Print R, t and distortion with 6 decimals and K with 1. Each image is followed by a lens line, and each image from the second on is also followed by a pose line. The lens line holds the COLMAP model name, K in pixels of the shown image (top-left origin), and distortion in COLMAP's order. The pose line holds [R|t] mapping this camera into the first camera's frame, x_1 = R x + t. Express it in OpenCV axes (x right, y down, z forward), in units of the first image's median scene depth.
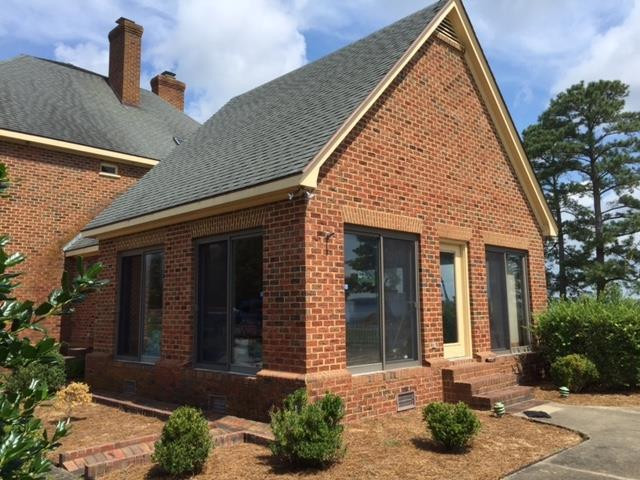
lens RADIAL K [[541.1, 0, 319.3], [0, 541.1, 235.6], [0, 0, 1]] dist [0.061394, -0.087718]
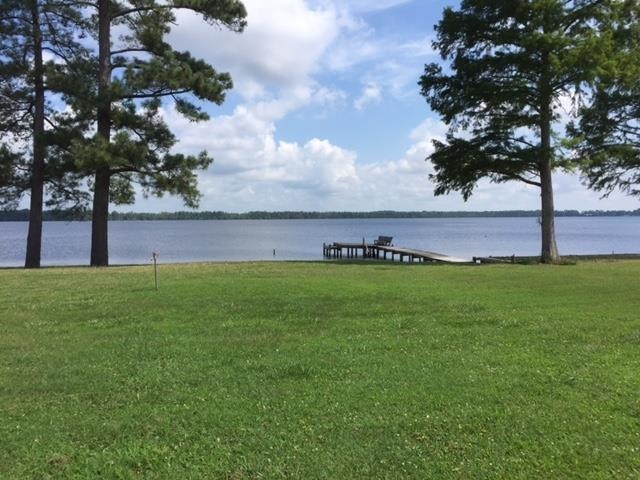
lens RADIAL K [[541.1, 0, 319.3], [0, 541.1, 235.6], [0, 0, 1]] dist [0.061394, -0.087718]
pose [[0.653749, -0.019162, 0.756469, 0.225672], [-0.107503, 0.987188, 0.117912, 0.056078], [-0.749036, -0.158408, 0.643313, 0.443020]]
